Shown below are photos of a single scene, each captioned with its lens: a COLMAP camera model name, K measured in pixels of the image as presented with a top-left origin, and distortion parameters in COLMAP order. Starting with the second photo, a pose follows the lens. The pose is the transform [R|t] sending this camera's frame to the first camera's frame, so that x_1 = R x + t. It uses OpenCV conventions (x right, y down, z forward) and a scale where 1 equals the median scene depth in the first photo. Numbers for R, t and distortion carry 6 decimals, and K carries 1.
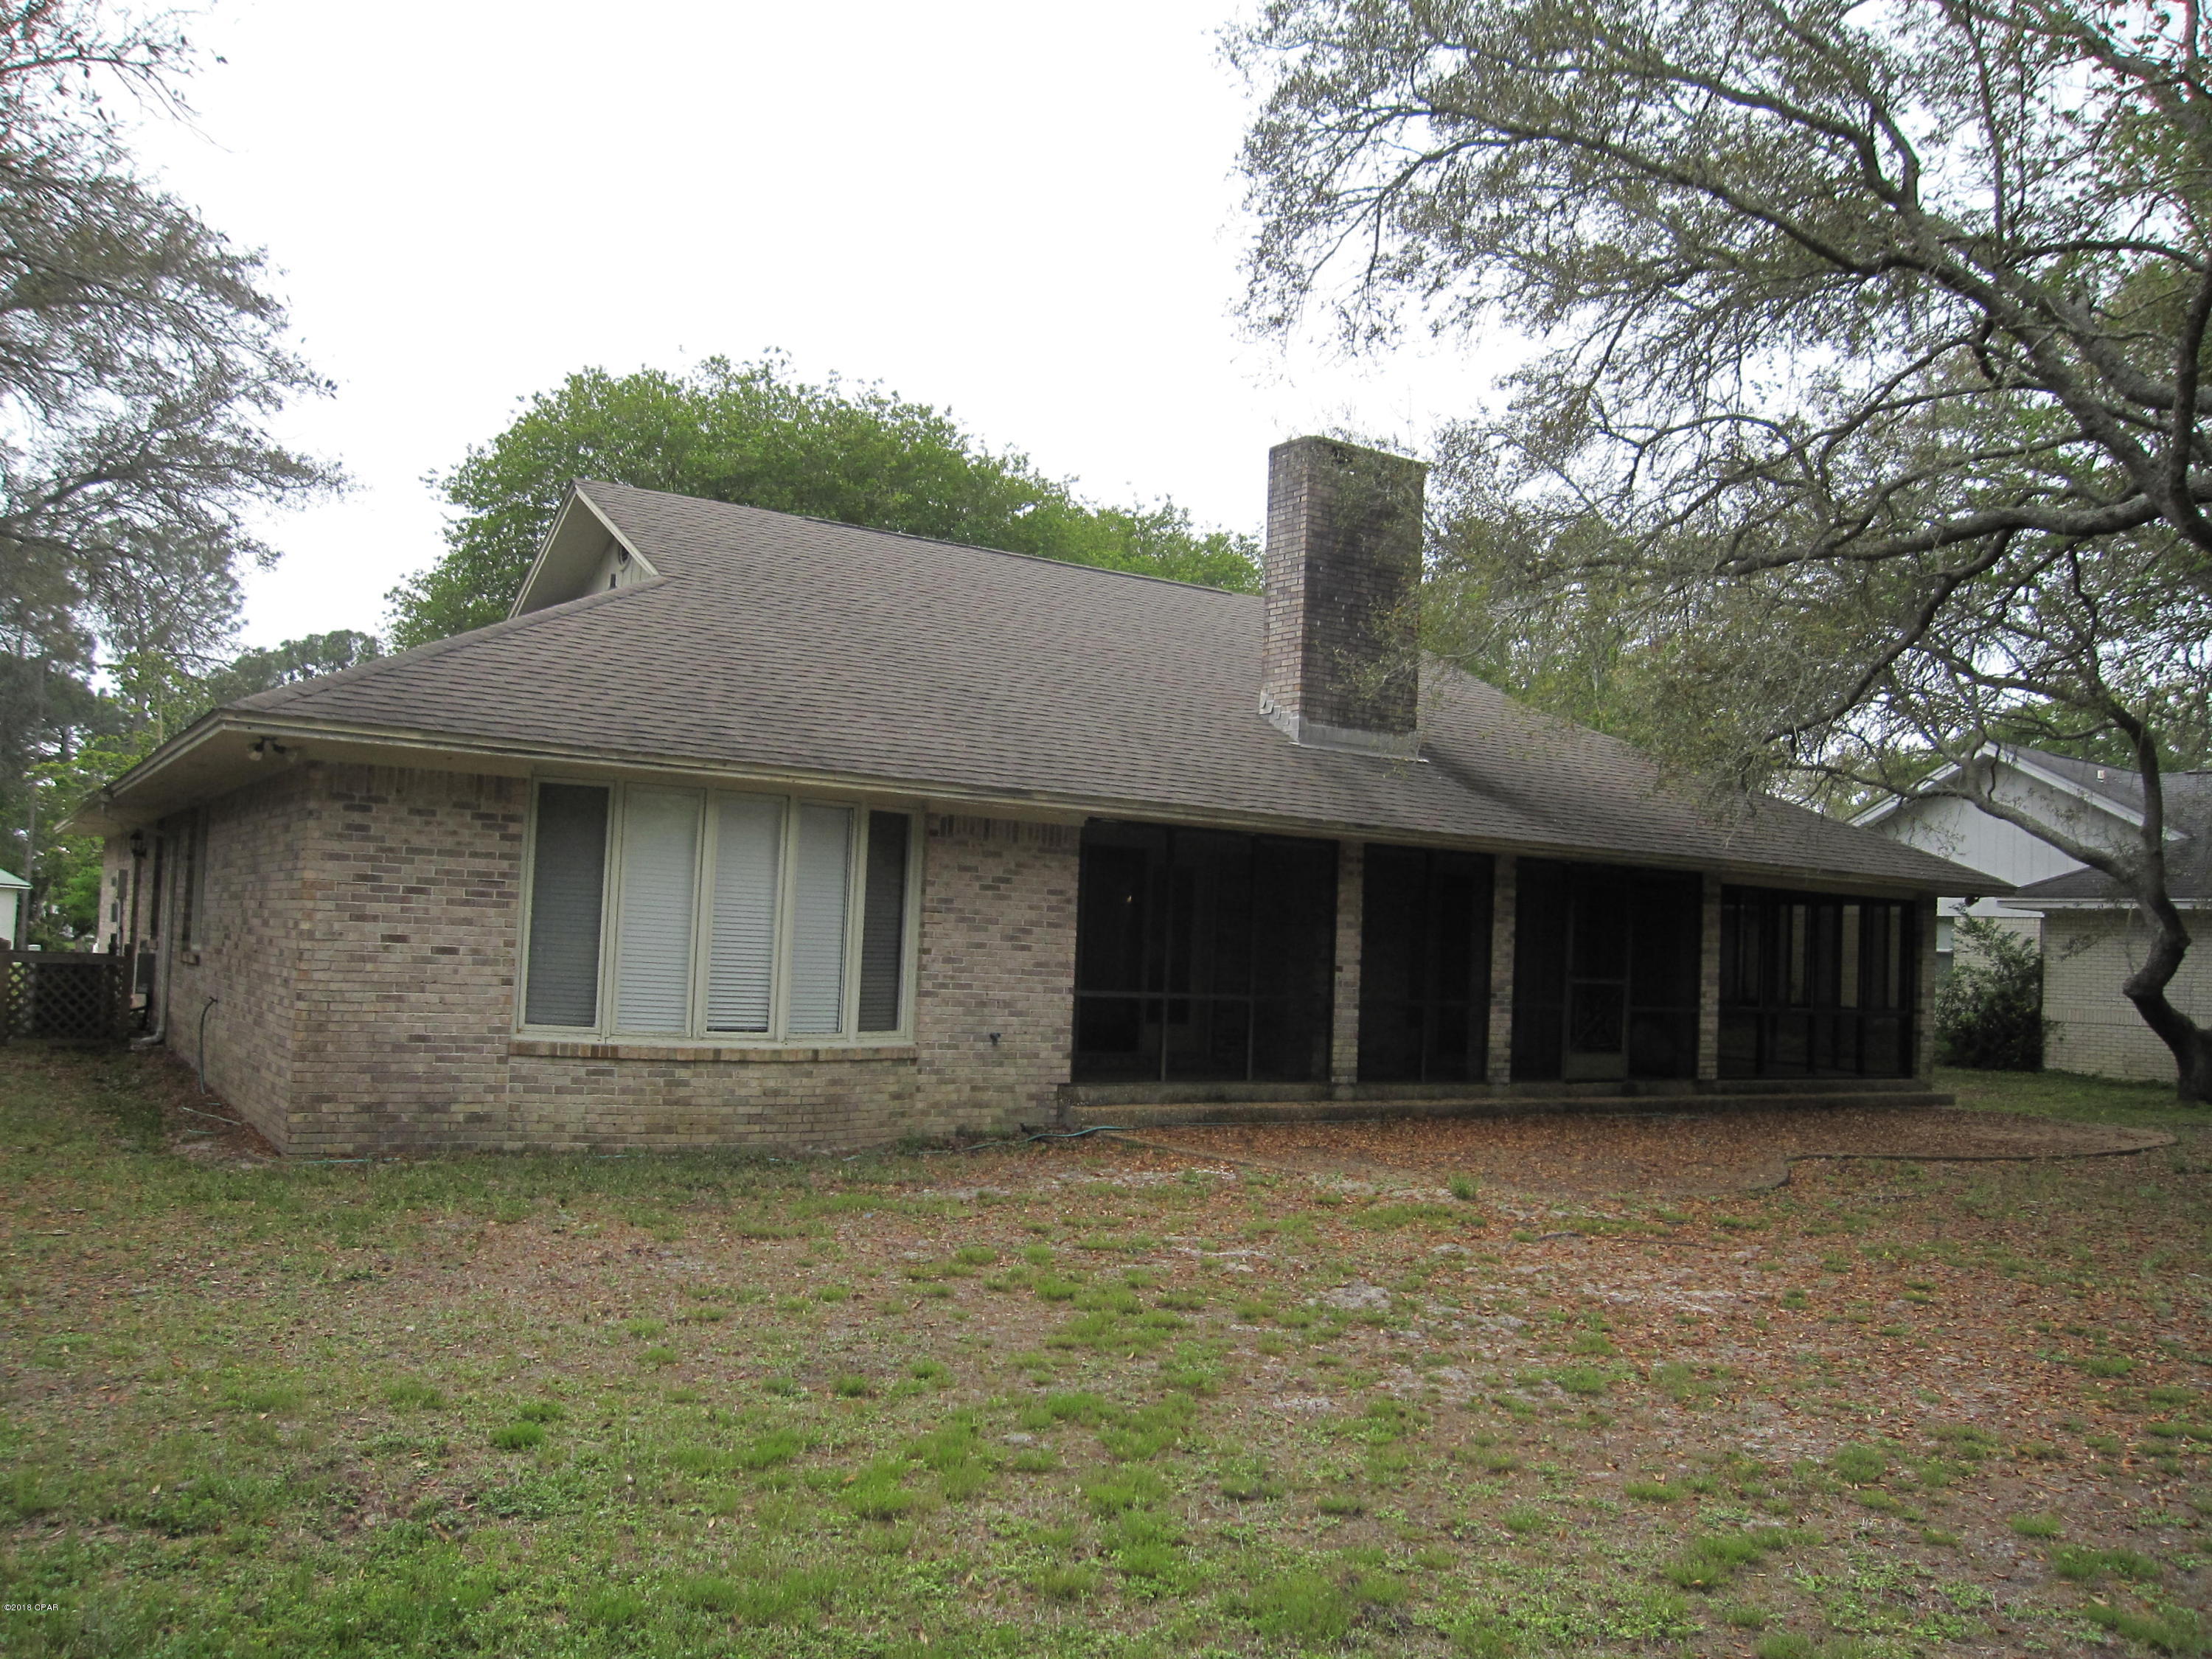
lens RADIAL K [[1836.4, 0, 1106.9], [0, 1836.4, 856.2], [0, 0, 1]] dist [-0.082562, 0.055897]
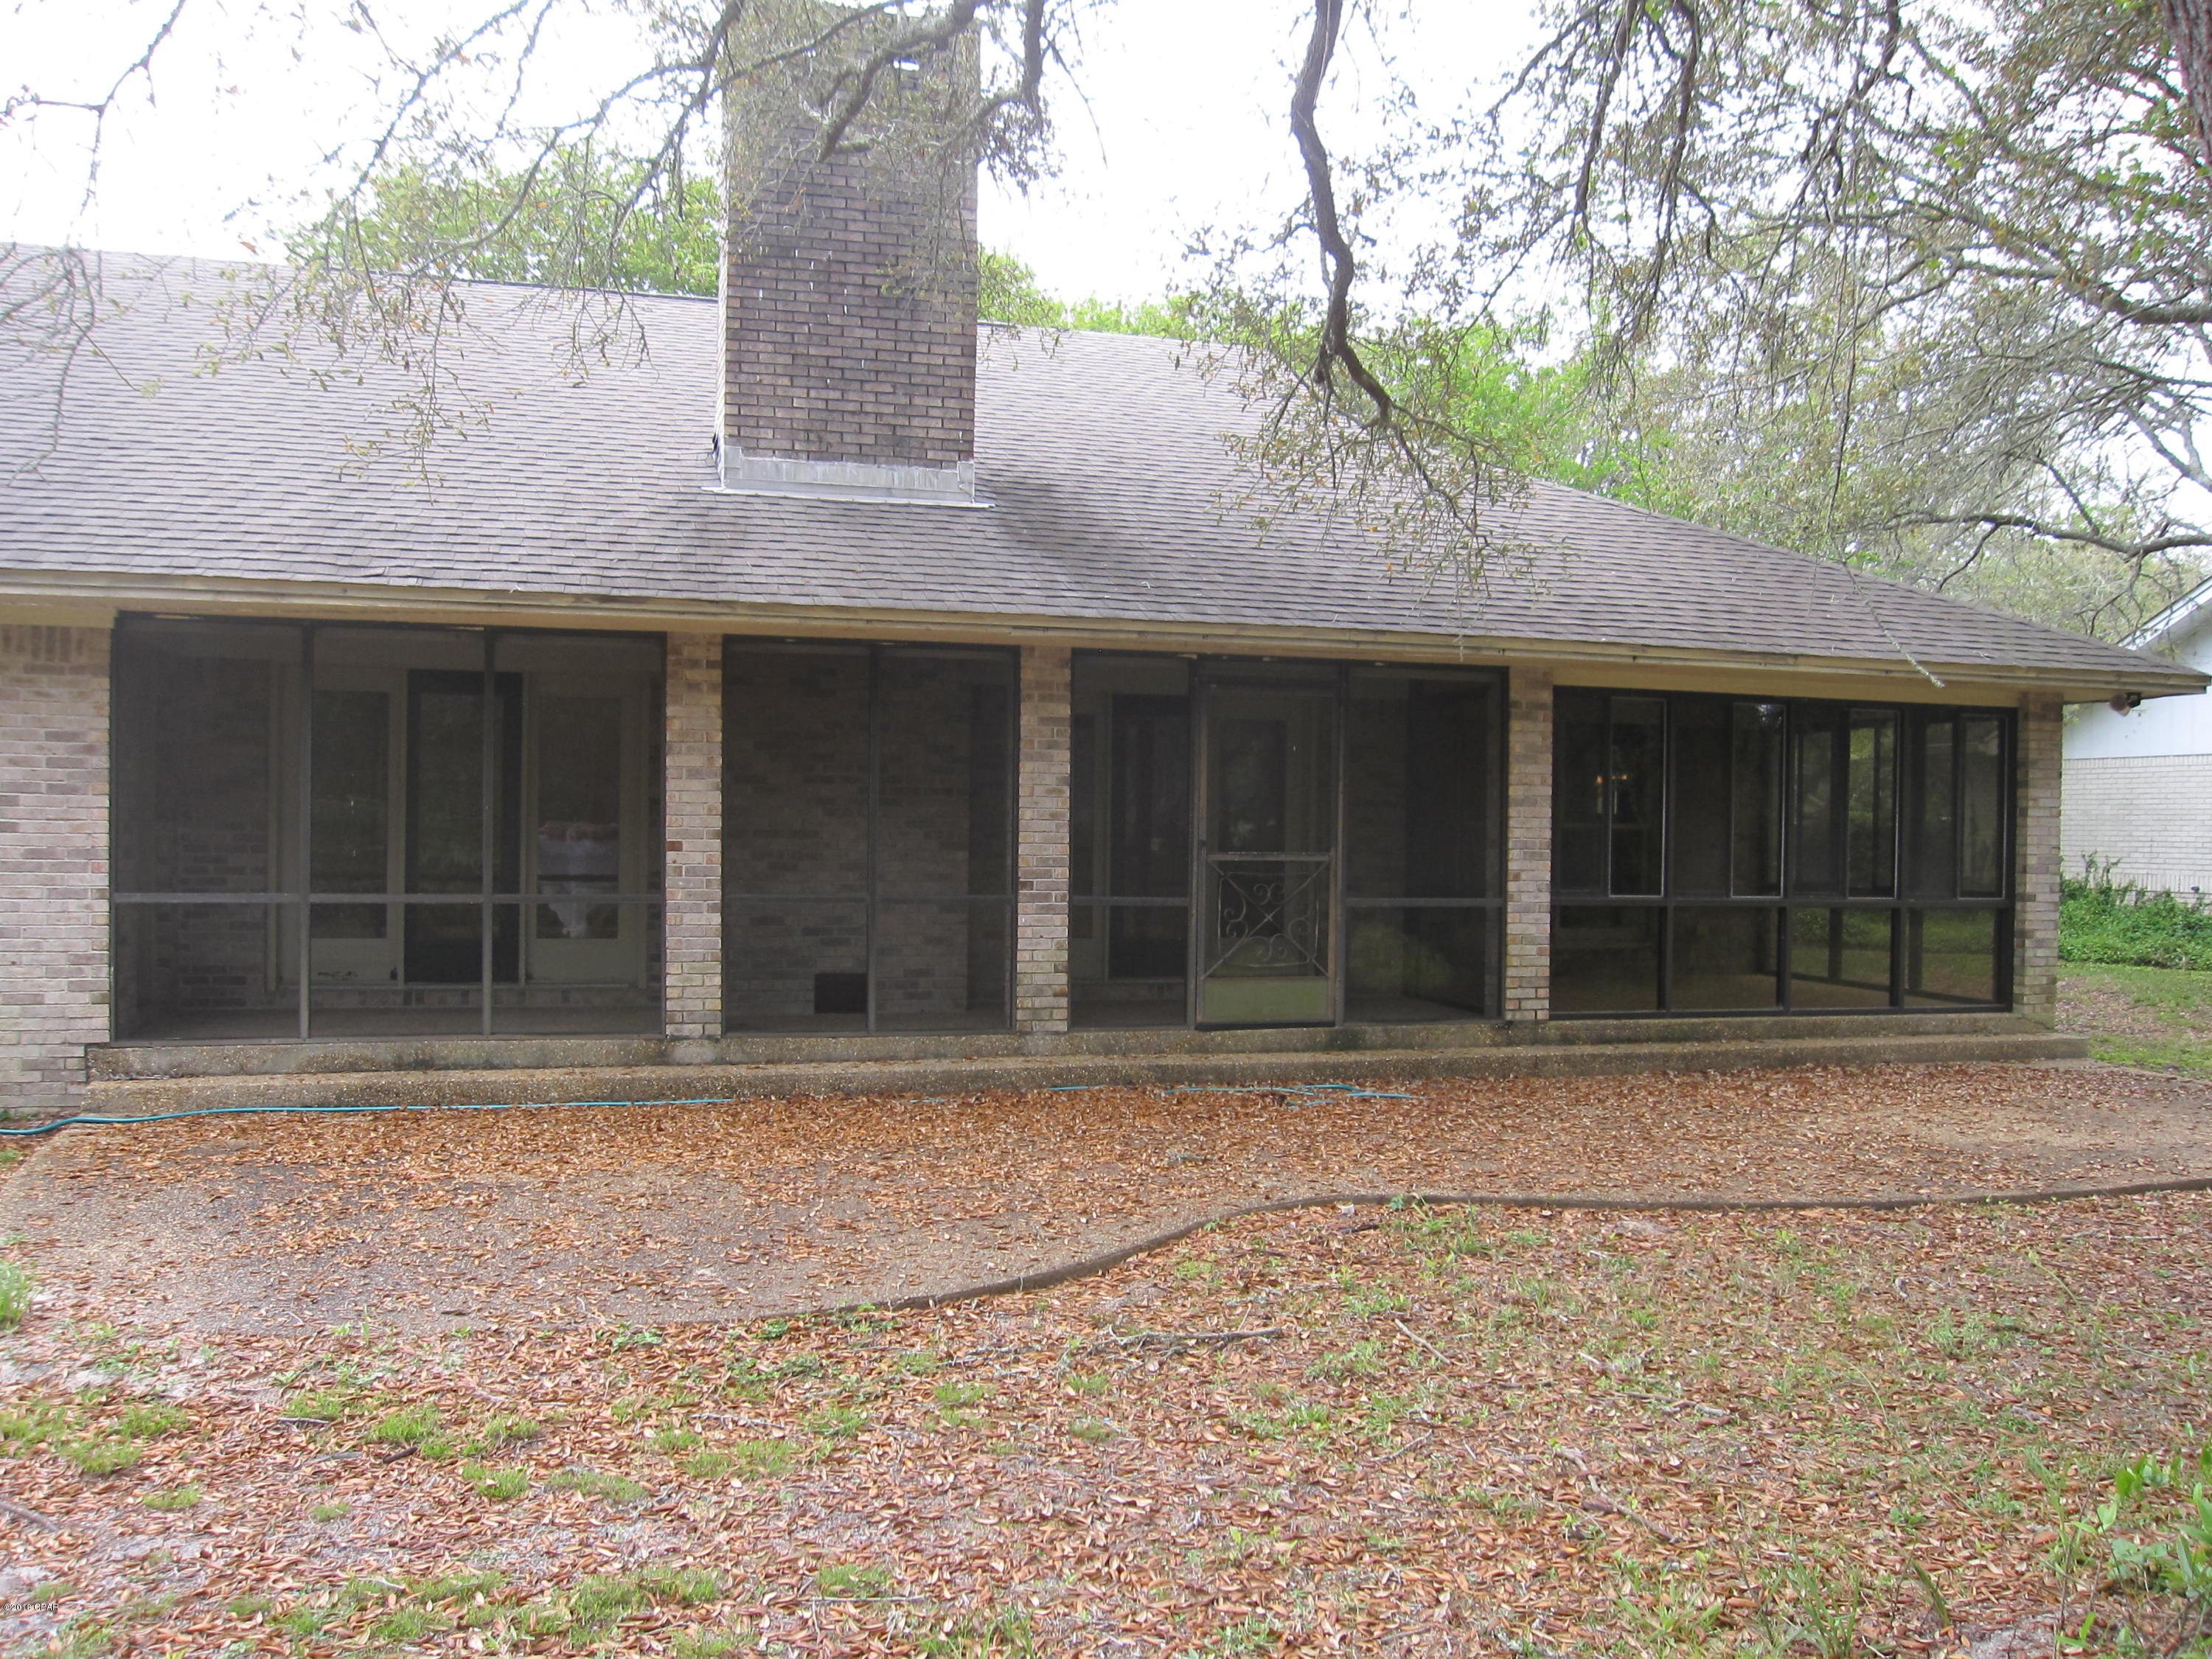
lens RADIAL K [[1836.4, 0, 1106.9], [0, 1836.4, 856.2], [0, 0, 1]] dist [-0.082562, 0.055897]
pose [[0.954793, -0.030117, -0.295743, 0.437404], [0.045631, 0.997913, 0.045698, 0.043569], [0.293750, -0.057127, 0.954174, 0.470096]]
